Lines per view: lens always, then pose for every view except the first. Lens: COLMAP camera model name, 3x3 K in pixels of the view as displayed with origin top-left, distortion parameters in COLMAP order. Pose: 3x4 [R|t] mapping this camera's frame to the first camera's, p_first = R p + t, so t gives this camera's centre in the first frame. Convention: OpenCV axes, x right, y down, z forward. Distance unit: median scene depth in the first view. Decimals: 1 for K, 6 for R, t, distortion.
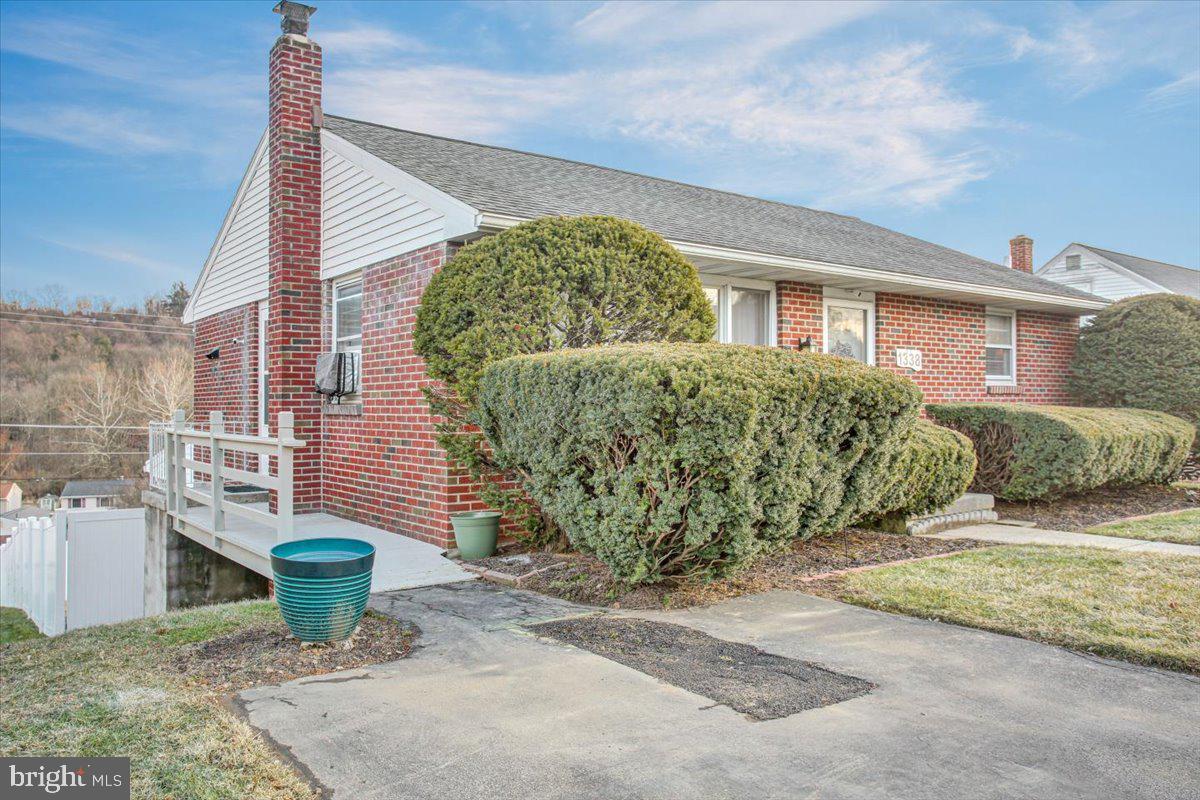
lens RADIAL K [[858.8, 0, 622.5], [0, 858.8, 398.3], [0, 0, 1]] dist [0.001366, 0.000299]
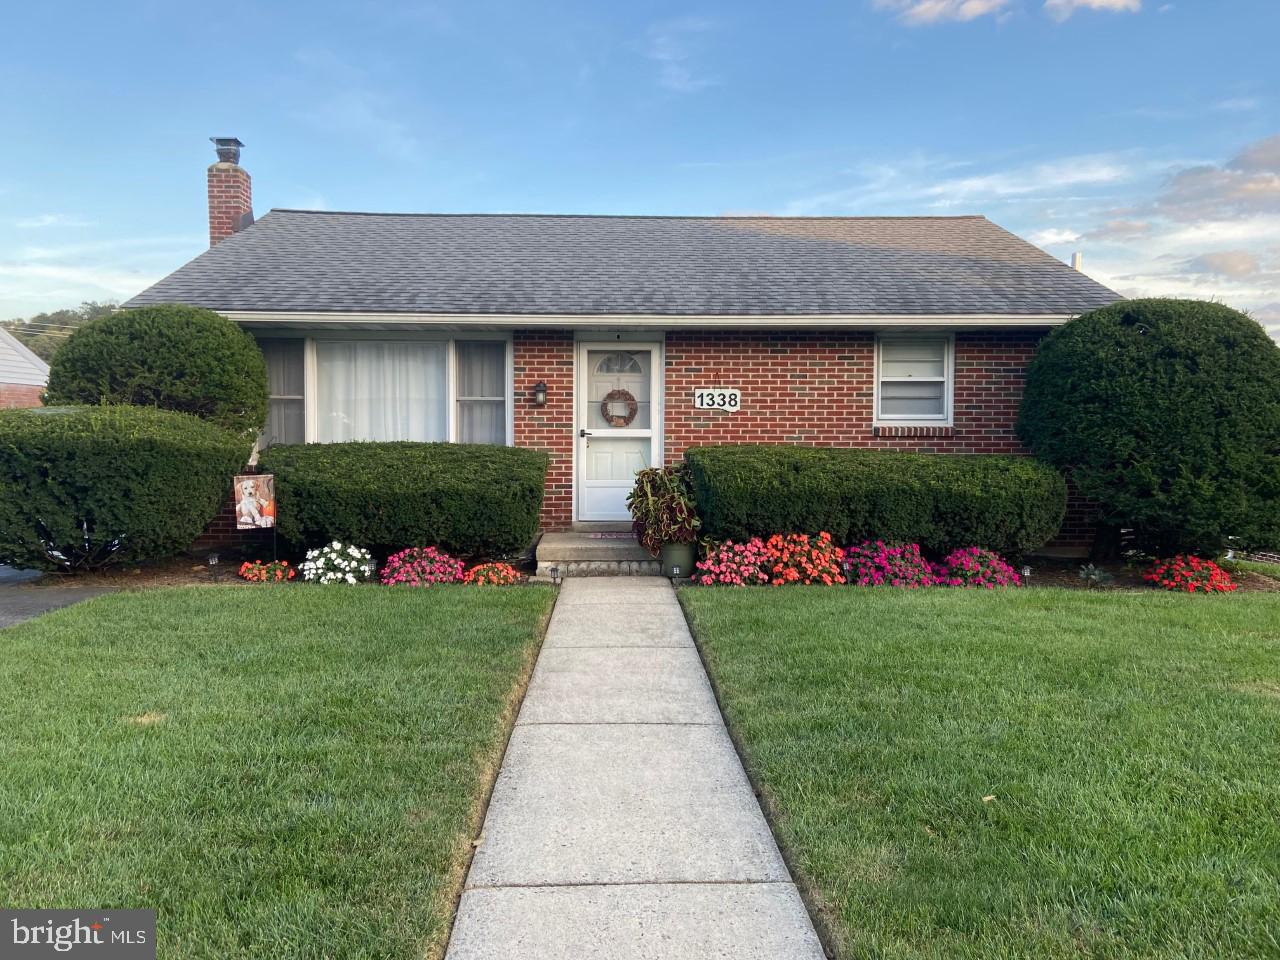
lens RADIAL K [[1009.3, 0, 637.9], [0, 1009.3, 441.3], [0, 0, 1]] dist [0.221206, -0.317201]
pose [[0.803991, 0.016239, -0.594420, 0.904033], [-0.004704, 0.999769, 0.020951, -0.022322], [0.594623, -0.014048, 0.803882, 0.059014]]
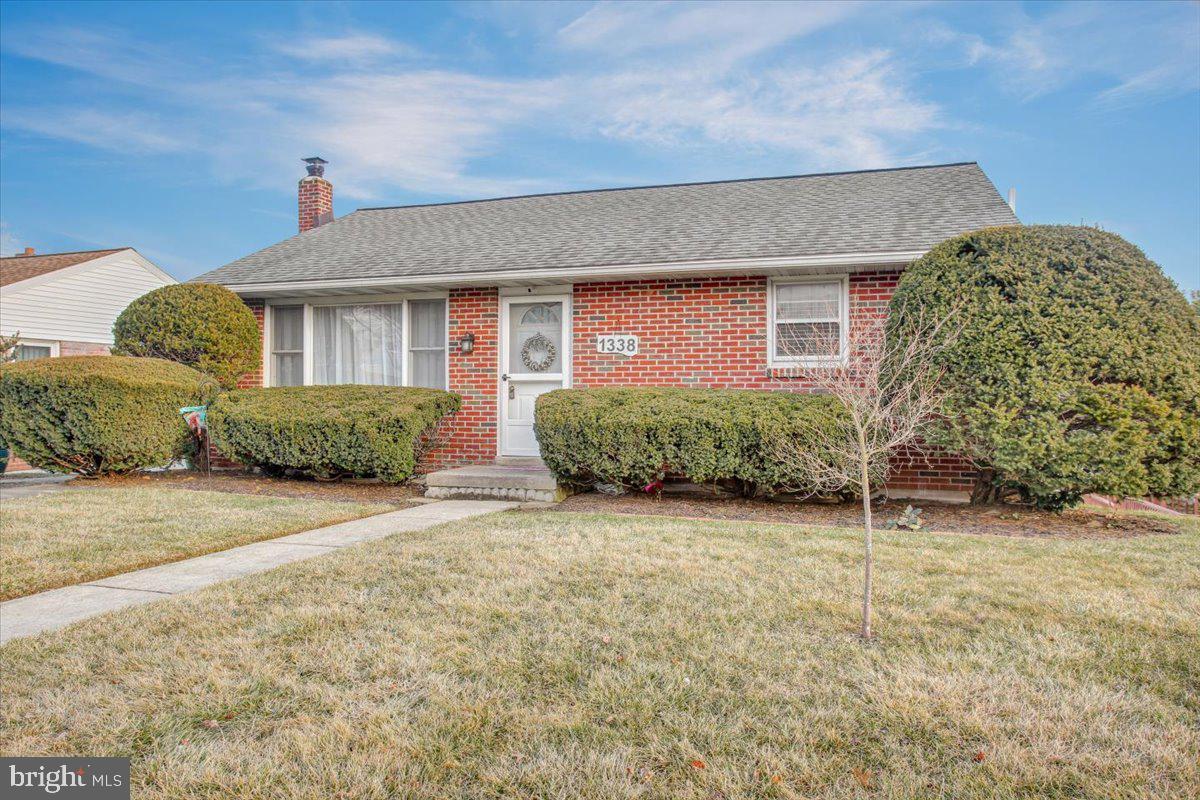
lens RADIAL K [[908.8, 0, 565.2], [0, 908.8, 377.8], [0, 0, 1]] dist [0.005097, 0.002368]
pose [[0.536306, -0.013106, -0.843922, 1.174926], [-0.000897, 0.999870, -0.016098, 0.010166], [0.844023, 0.009390, 0.536225, 0.369670]]
